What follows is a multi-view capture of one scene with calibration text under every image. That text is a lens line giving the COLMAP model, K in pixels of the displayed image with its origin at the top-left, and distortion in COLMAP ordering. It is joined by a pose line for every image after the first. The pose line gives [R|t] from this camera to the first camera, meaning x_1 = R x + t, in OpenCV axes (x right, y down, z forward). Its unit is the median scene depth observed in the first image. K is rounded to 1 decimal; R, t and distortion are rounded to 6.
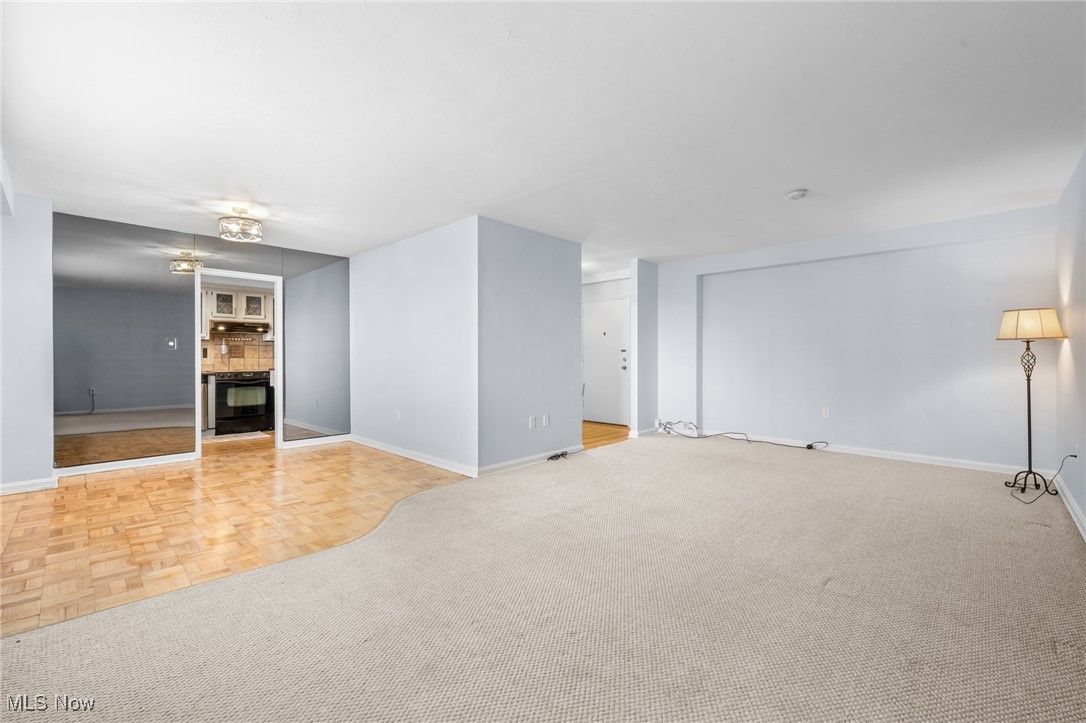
lens RADIAL K [[463.2, 0, 540.5], [0, 463.2, 357.3], [0, 0, 1]] dist [0.000040, 0.000494]
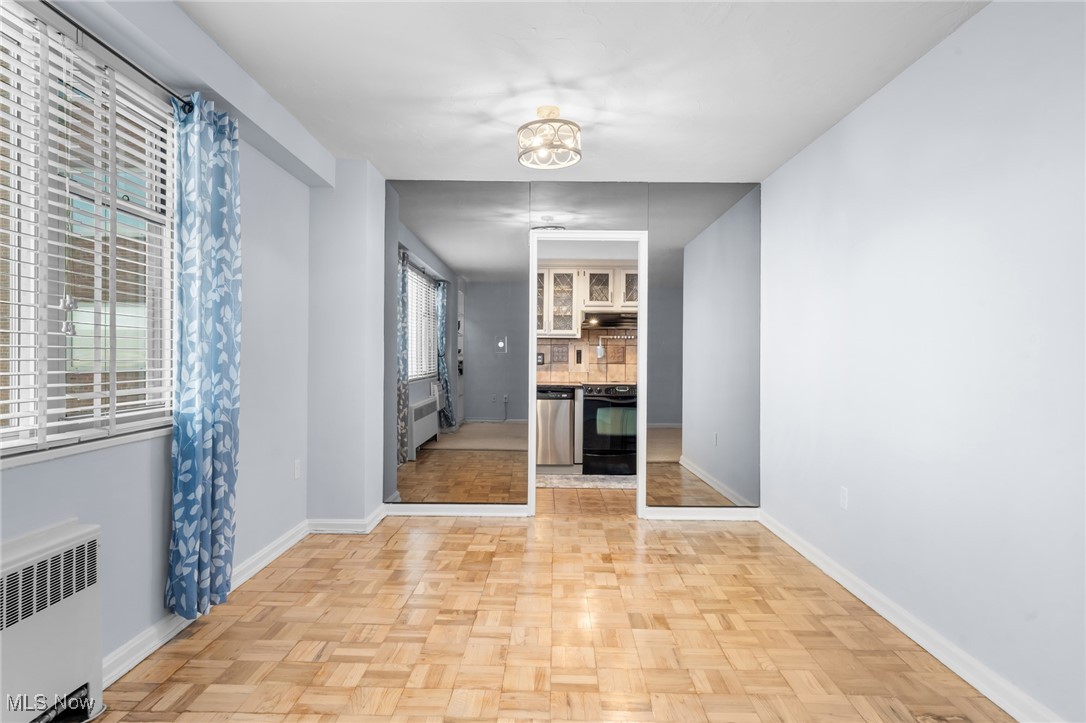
lens RADIAL K [[629.3, 0, 543.0], [0, 629.3, 361.5], [0, 0, 1]] dist [0.000673, 0.000151]
pose [[0.695719, 0.010484, -0.718237, -0.076892], [-0.008960, 0.999942, 0.005918, -0.010429], [0.718258, 0.002318, 0.695773, 0.389754]]
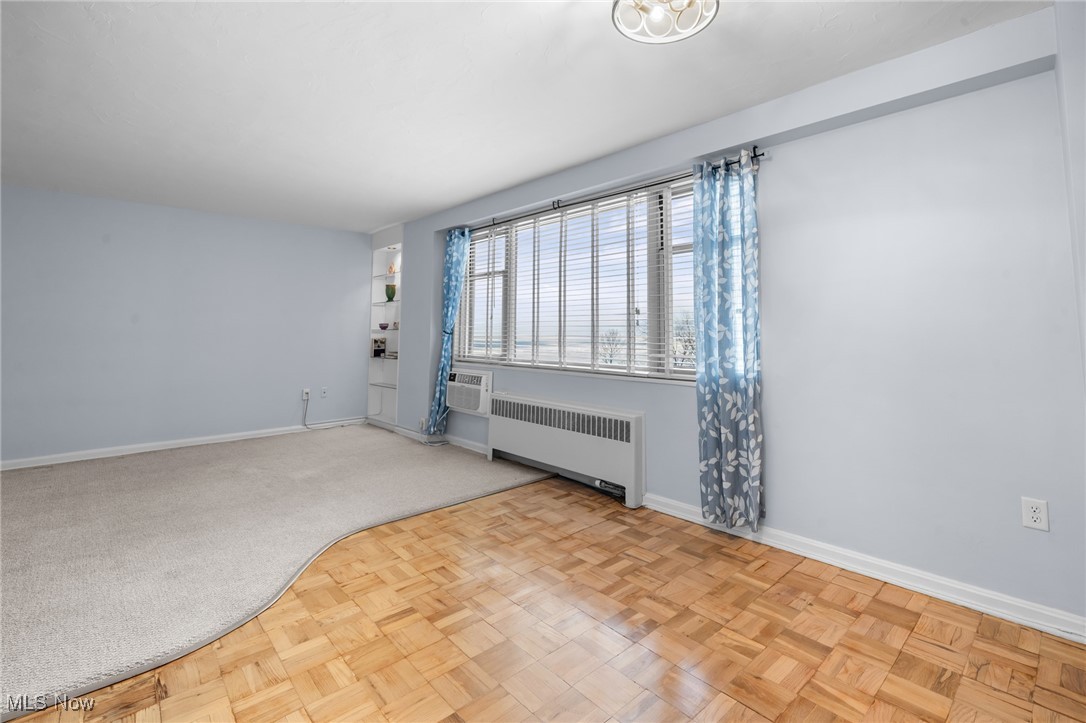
lens RADIAL K [[483.8, 0, 542.7], [0, 483.8, 292.5], [0, 0, 1]] dist [0.000205, 0.000130]
pose [[-0.998694, 0.002998, 0.051001, -0.494210], [-0.001268, 0.996515, -0.083408, -0.011540], [-0.051073, -0.083364, -0.995210, 1.163890]]
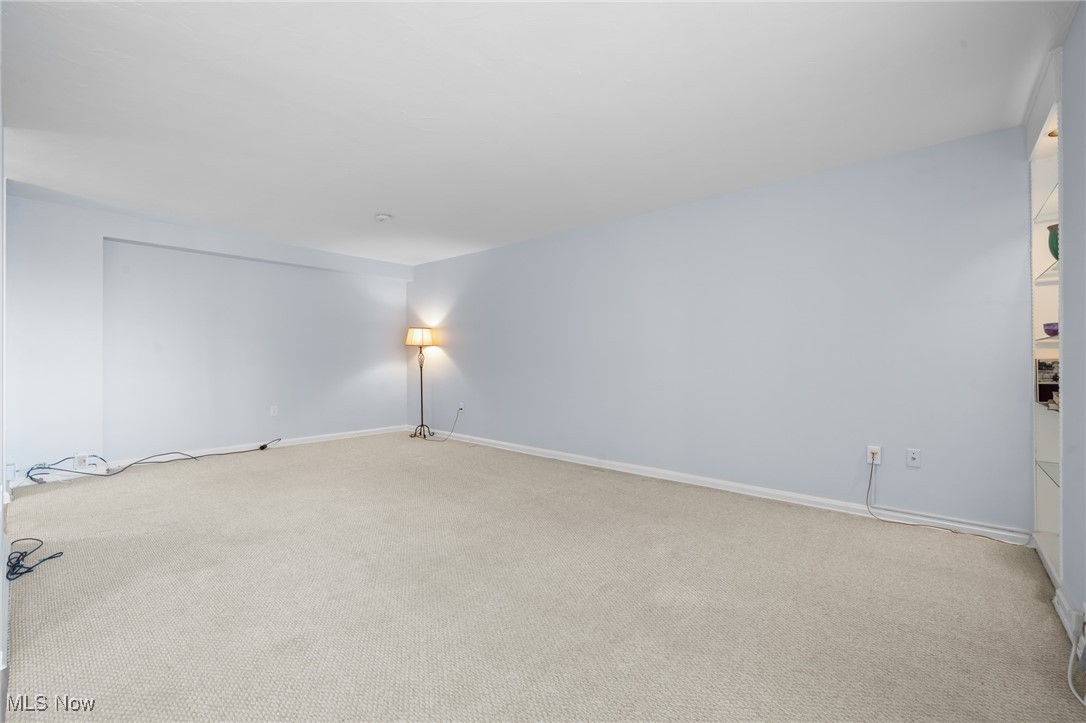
lens RADIAL K [[463.2, 0, 540.5], [0, 463.2, 357.3], [0, 0, 1]] dist [0.000040, 0.000494]
pose [[-0.056995, -0.002751, 0.998371, -0.476124], [0.002414, 0.999993, 0.002893, -0.001028], [-0.998372, 0.002575, -0.056988, 0.499241]]
